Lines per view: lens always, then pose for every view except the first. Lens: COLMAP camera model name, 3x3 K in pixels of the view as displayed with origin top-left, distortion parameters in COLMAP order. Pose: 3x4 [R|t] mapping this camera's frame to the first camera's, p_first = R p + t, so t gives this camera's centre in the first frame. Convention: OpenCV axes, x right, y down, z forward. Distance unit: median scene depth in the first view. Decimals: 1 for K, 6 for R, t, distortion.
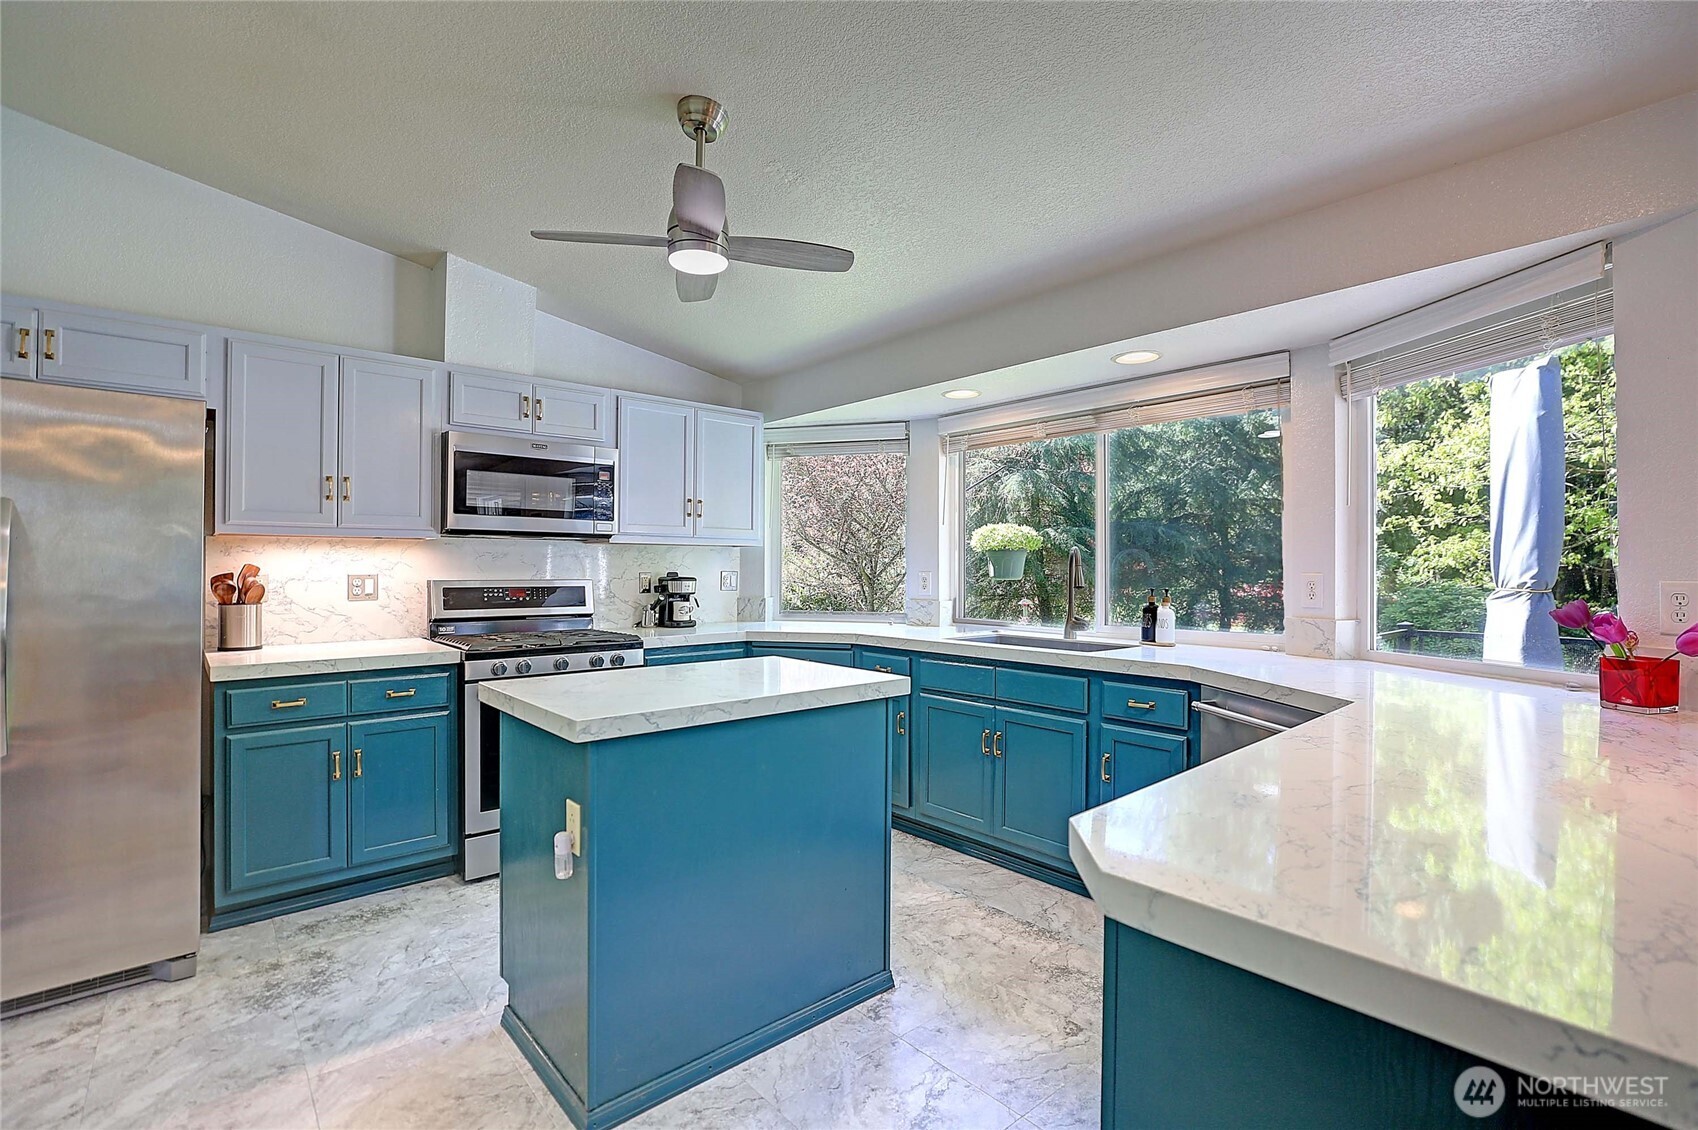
lens RADIAL K [[775.4, 0, 842.1], [0, 775.4, 555.5], [0, 0, 1]] dist [-0.023864, 0.005418]
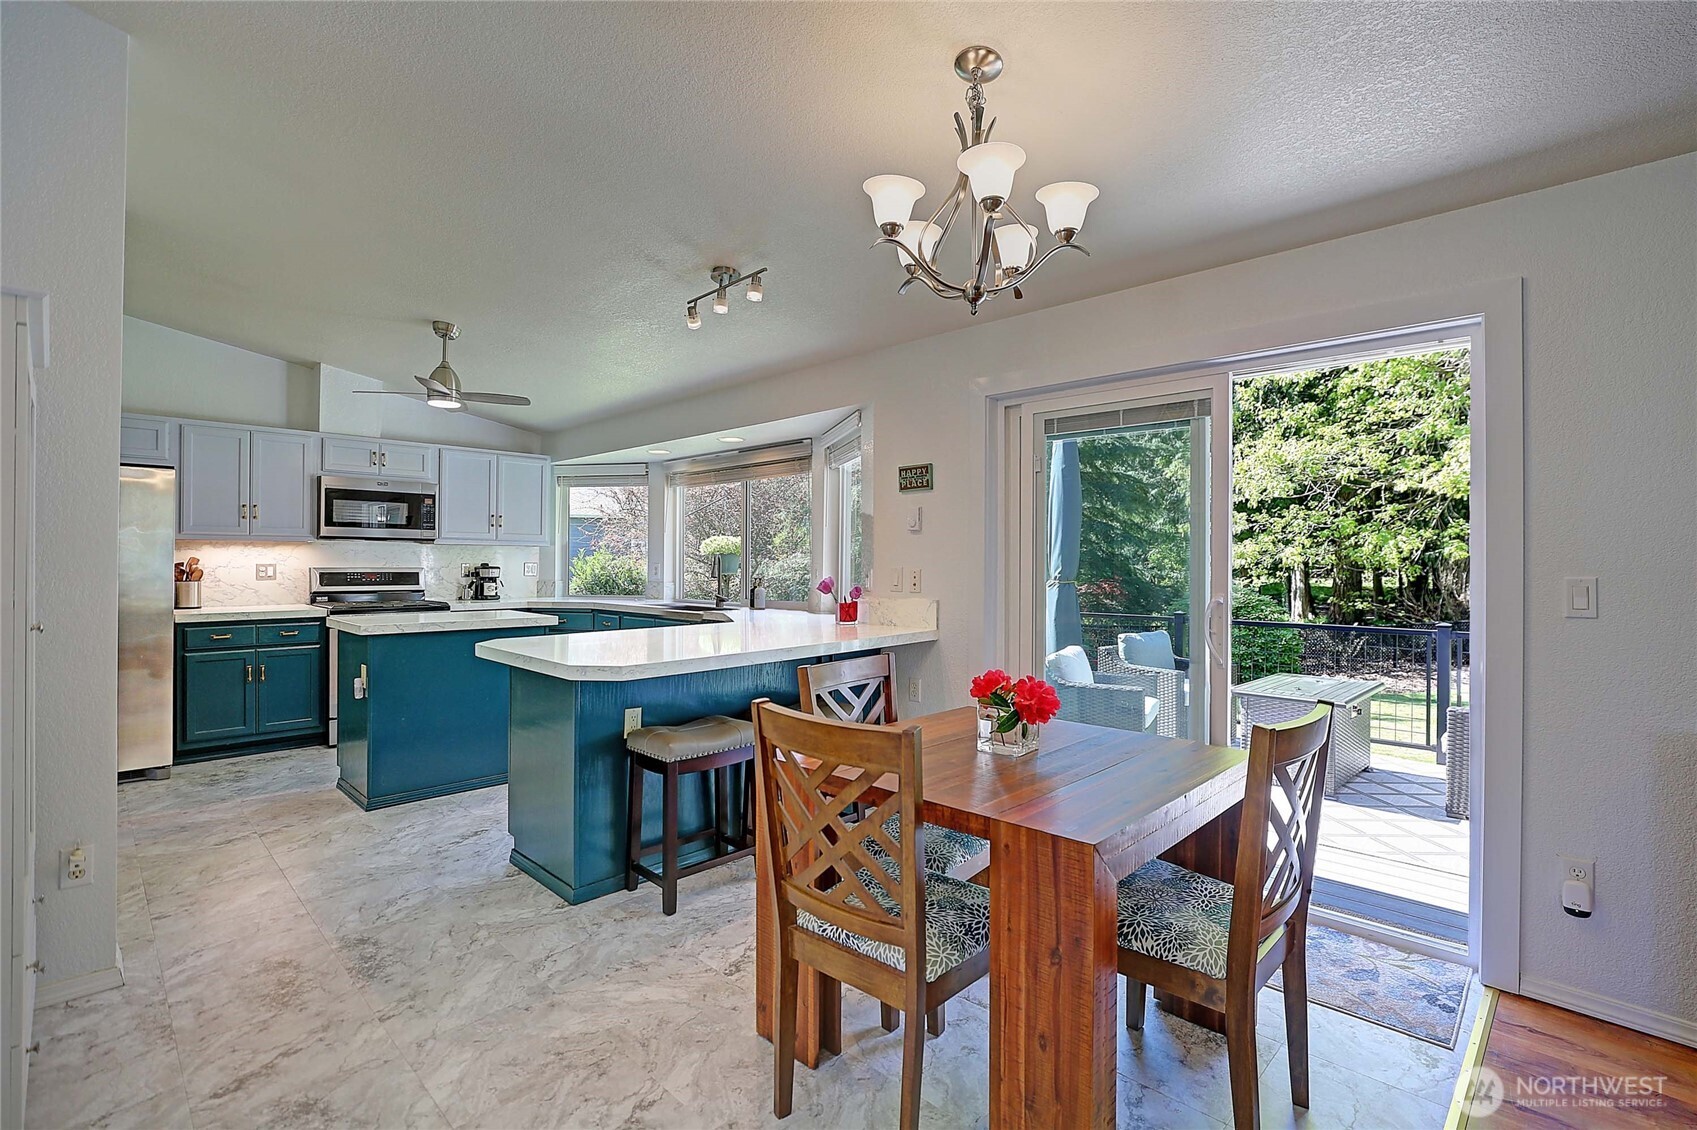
lens RADIAL K [[774.9, 0, 853.0], [0, 774.9, 562.9], [0, 0, 1]] dist [-0.023864, 0.005418]
pose [[0.995557, 0.003266, 0.094105, 0.422274], [-0.004252, 0.999938, 0.010274, 0.001746], [-0.094066, -0.010628, 0.995509, -0.667775]]
